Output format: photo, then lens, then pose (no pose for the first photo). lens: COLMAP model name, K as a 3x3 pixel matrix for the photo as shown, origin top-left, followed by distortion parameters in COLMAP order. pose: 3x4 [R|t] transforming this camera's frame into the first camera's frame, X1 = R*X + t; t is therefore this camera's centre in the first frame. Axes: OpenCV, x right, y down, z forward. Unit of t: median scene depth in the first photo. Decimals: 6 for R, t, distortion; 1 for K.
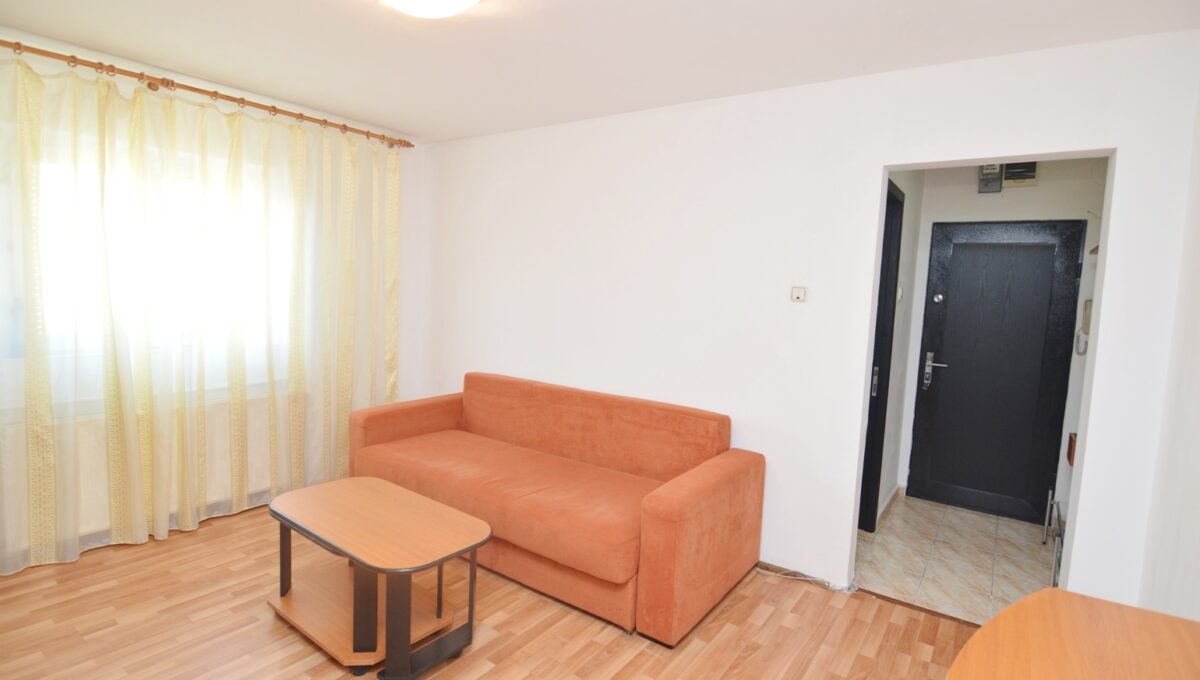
lens RADIAL K [[585.5, 0, 594.5], [0, 585.5, 341.4], [0, 0, 1]] dist [-0.015567, -0.004243]
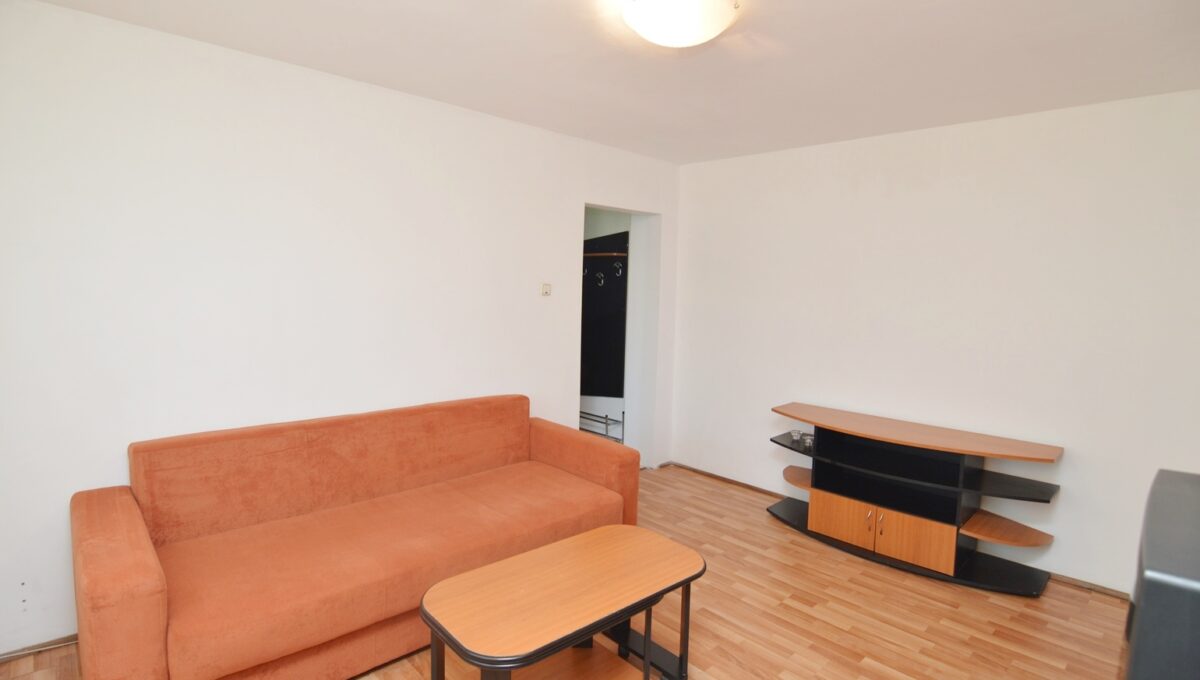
lens RADIAL K [[585.5, 0, 601.6], [0, 585.5, 339.3], [0, 0, 1]] dist [-0.015567, -0.004243]
pose [[0.183939, -0.123342, 0.975168, -0.883435], [0.074935, 0.990968, 0.111206, -0.102512], [-0.980077, 0.052619, 0.191521, 0.600867]]
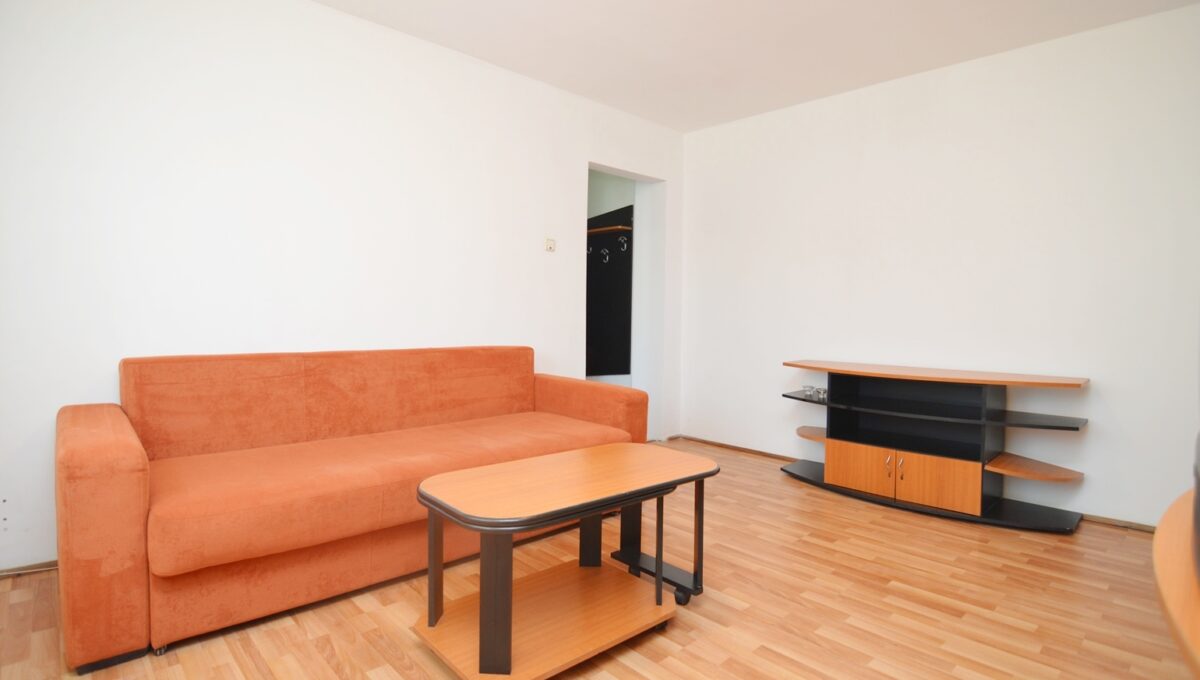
lens RADIAL K [[585.5, 0, 601.5], [0, 585.5, 339.7], [0, 0, 1]] dist [-0.015567, -0.004243]
pose [[0.193193, -0.077716, 0.978078, -0.873743], [0.088172, 0.994200, 0.061581, 0.054954], [-0.977191, 0.074342, 0.198924, 0.614925]]
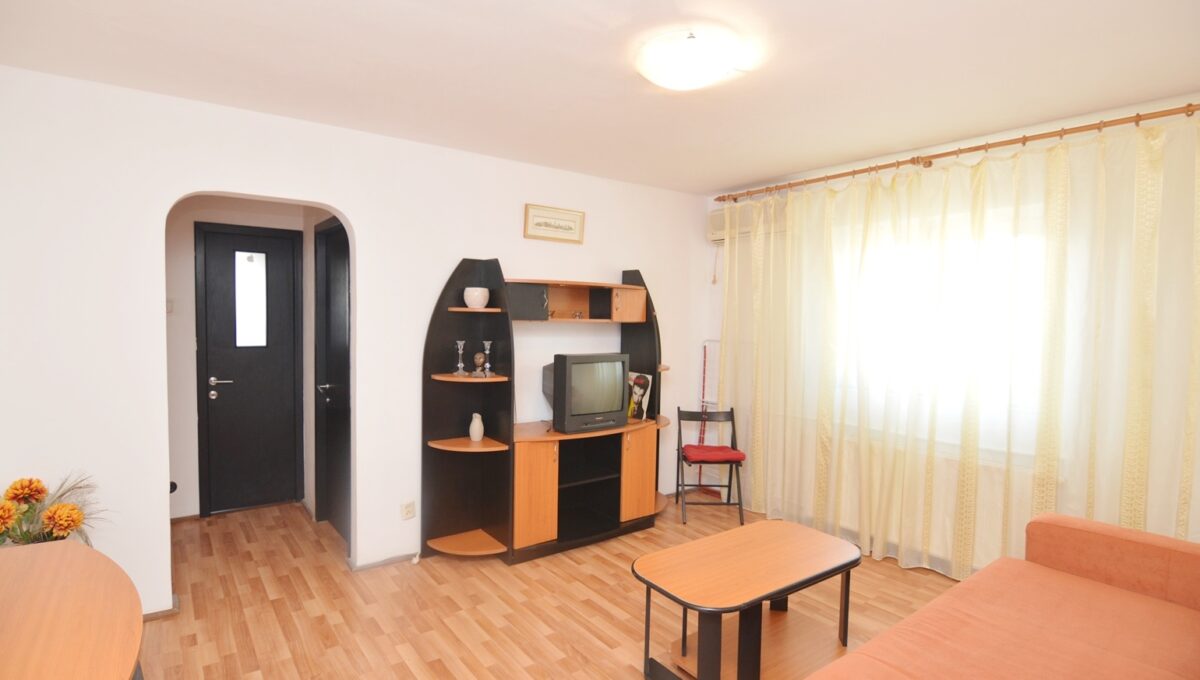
lens RADIAL K [[585.5, 0, 597.7], [0, 585.5, 336.8], [0, 0, 1]] dist [-0.015567, -0.004243]
pose [[-0.299329, -0.009674, -0.954101, 0.518676], [-0.119375, 0.992471, 0.027388, -0.059743], [0.946653, 0.122094, -0.298230, 0.772722]]
